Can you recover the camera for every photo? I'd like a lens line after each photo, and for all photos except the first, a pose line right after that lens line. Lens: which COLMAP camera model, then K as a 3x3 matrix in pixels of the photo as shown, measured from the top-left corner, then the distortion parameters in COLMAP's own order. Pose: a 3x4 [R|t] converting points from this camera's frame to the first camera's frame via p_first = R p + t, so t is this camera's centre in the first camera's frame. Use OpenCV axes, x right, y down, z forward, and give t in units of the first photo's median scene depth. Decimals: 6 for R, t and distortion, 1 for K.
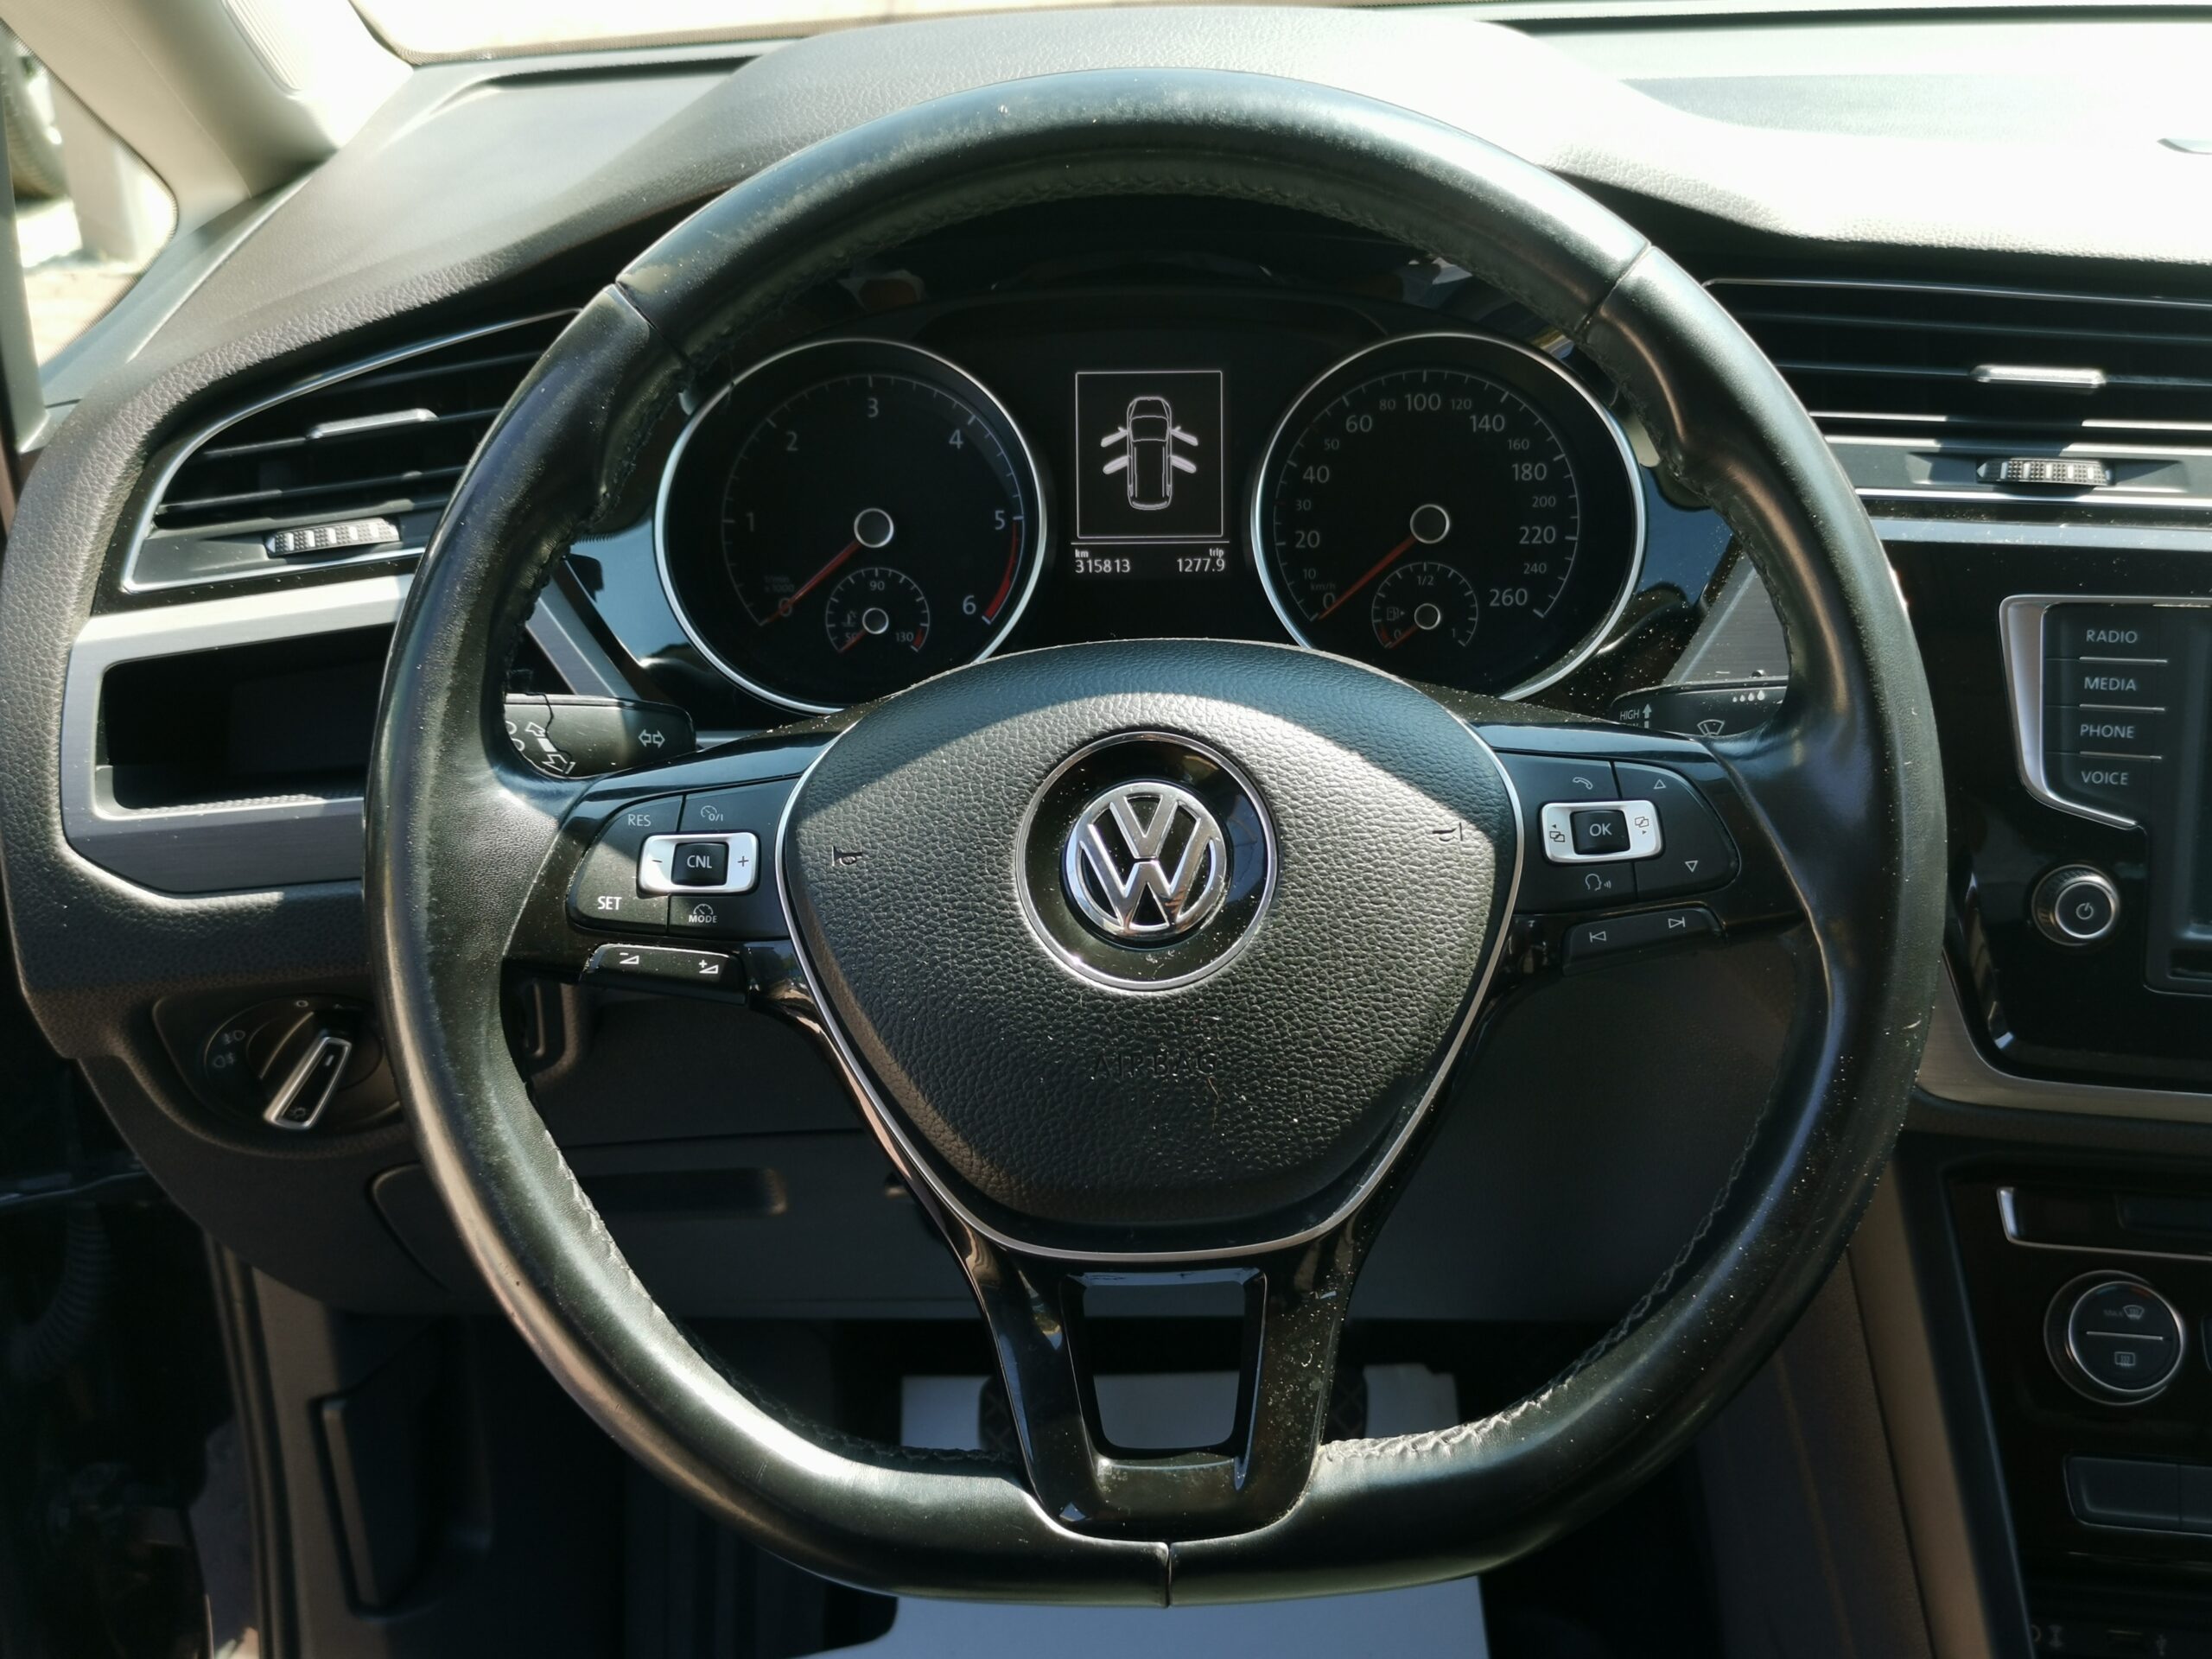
lens RADIAL K [[2468.6, 0, 1105.2], [0, 2468.6, 816.6], [0, 0, 1]] dist [0.023012, 0.000000]
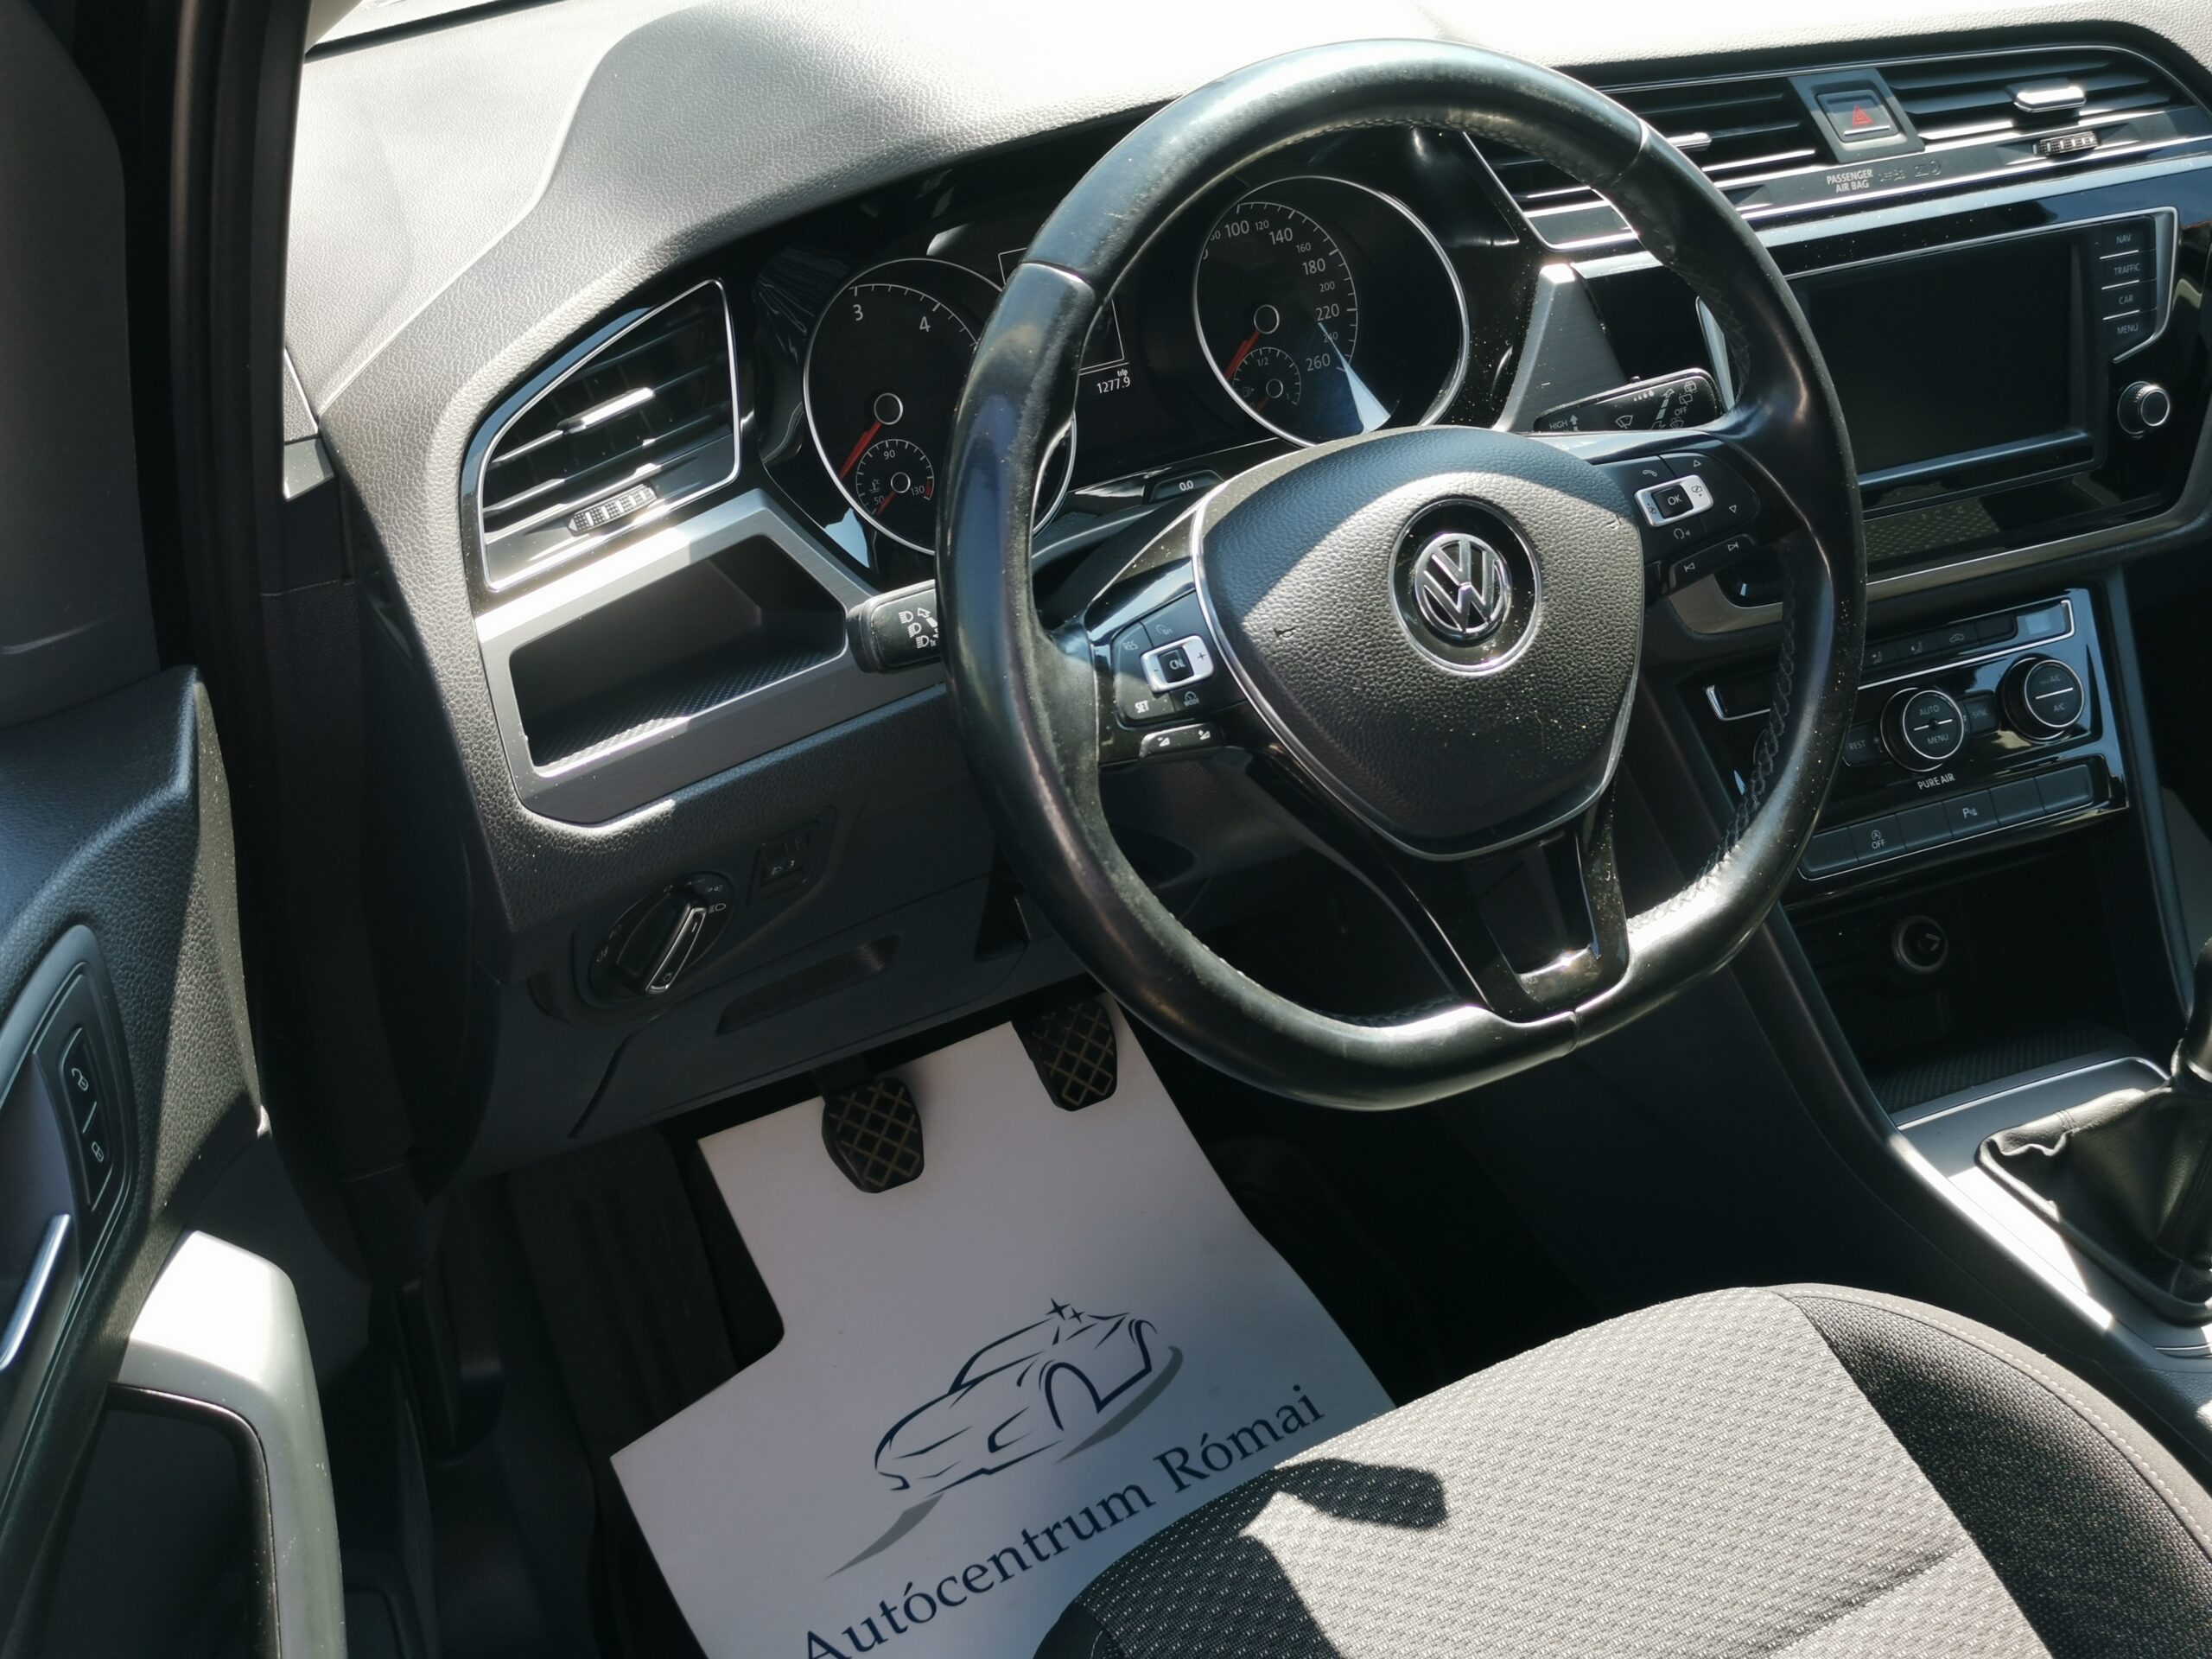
lens RADIAL K [[2468.6, 0, 1110.8], [0, 2468.6, 831.7], [0, 0, 1]] dist [0.023012, 0.000000]
pose [[0.867568, -0.278091, 0.412300, -0.805583], [0.228045, 0.959202, 0.167115, -0.134455], [-0.441953, -0.050961, 0.895590, -0.248317]]
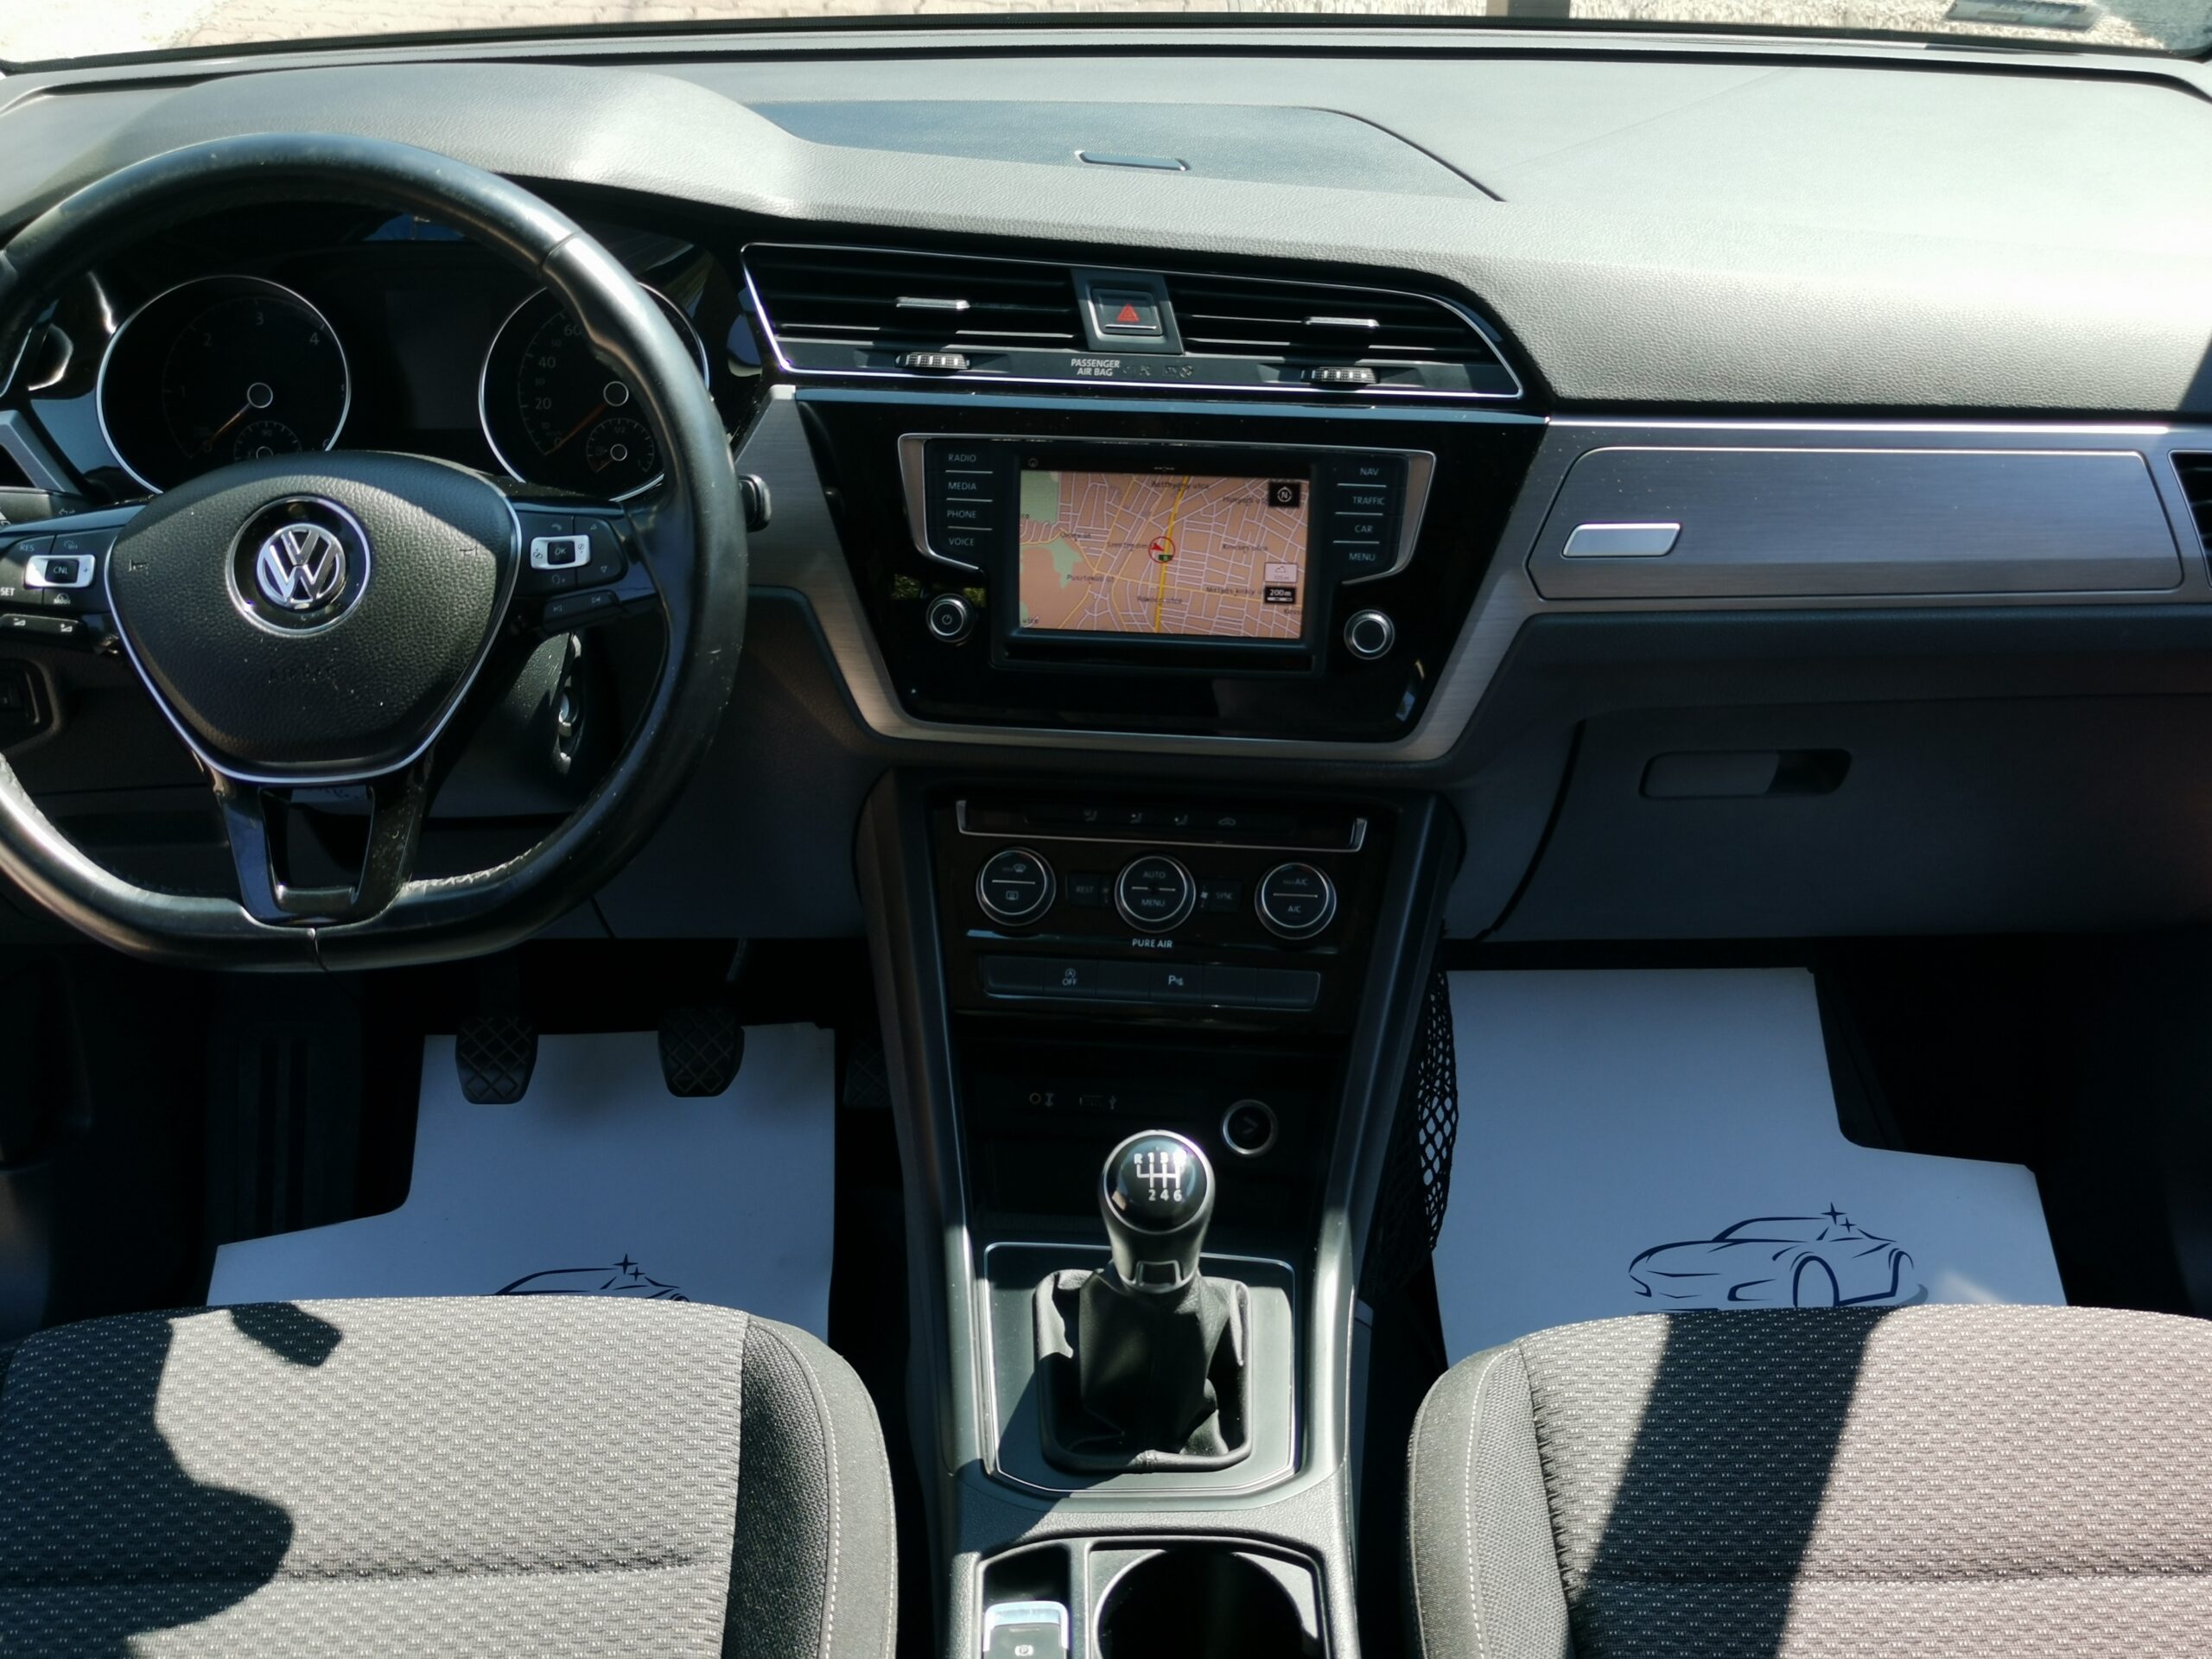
lens RADIAL K [[2457.9, 0, 1109.0], [0, 2457.9, 830.2], [0, 0, 1]] dist [0.012750, 0.000000]
pose [[0.998222, -0.008956, 0.058927, 0.497723], [0.006575, 0.999159, 0.040474, 0.141468], [-0.059240, -0.040015, 0.997441, -0.862189]]
